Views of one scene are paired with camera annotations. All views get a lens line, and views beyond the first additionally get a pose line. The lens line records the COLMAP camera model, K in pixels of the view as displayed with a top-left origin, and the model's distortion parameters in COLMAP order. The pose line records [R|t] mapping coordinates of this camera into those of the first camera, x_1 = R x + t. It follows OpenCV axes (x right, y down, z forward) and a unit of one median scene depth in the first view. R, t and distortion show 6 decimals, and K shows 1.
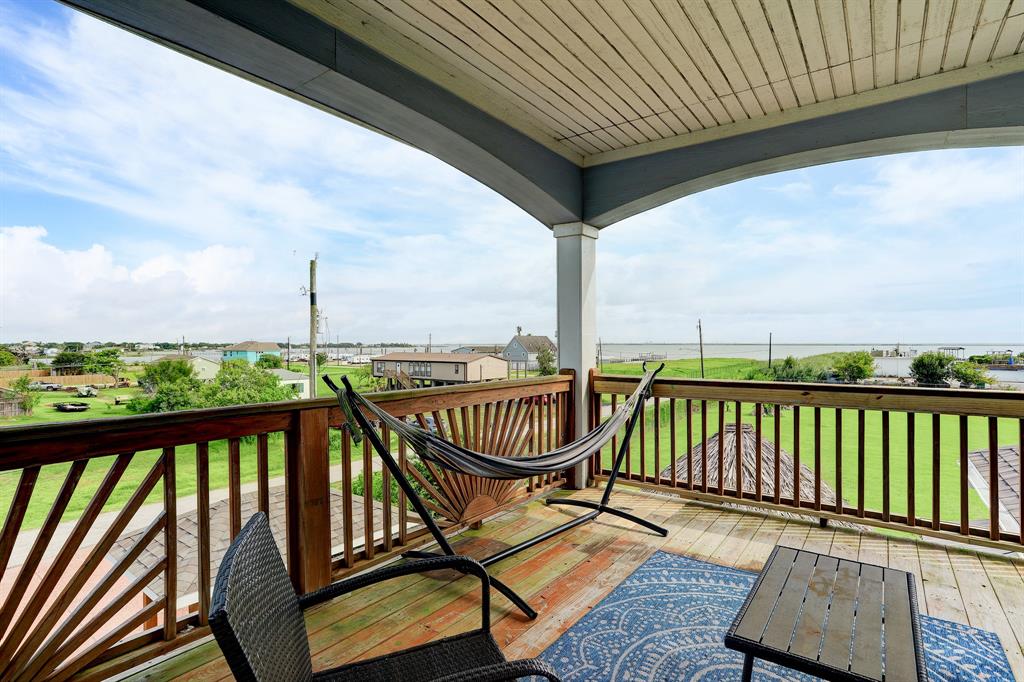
lens RADIAL K [[508.3, 0, 513.4], [0, 508.3, 346.7], [0, 0, 1]] dist [-0.000186, -0.000046]
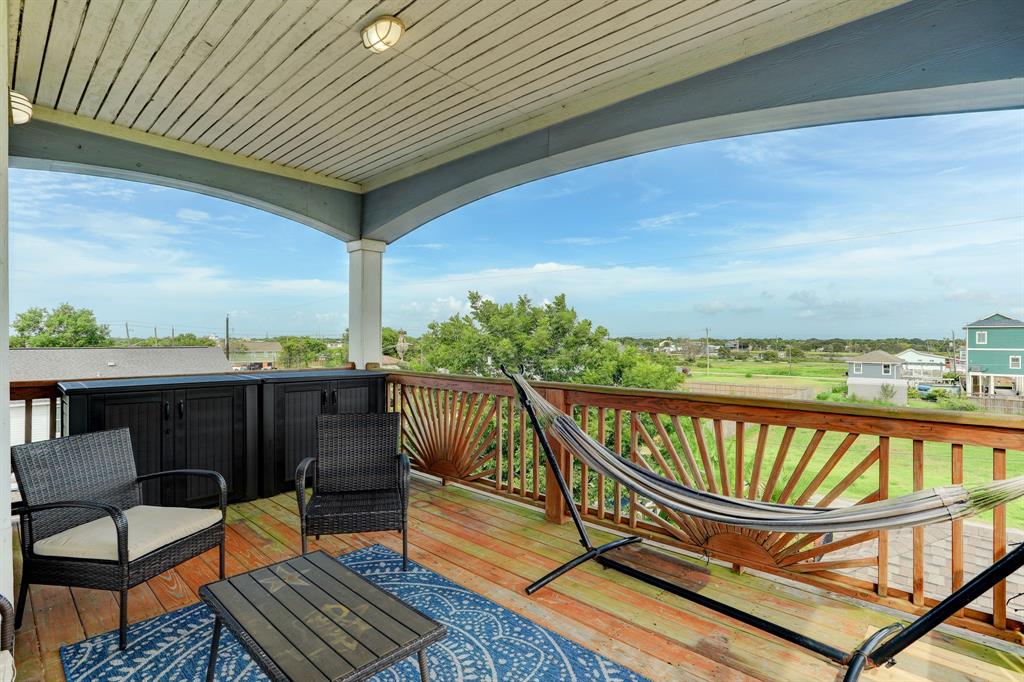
lens RADIAL K [[508.3, 0, 513.2], [0, 508.3, 336.4], [0, 0, 1]] dist [-0.000186, -0.000046]
pose [[-0.128252, 0.006913, -0.991717, 0.819279], [0.008460, 0.999947, 0.005876, -0.023627], [0.991705, -0.007636, -0.128304, 0.795460]]
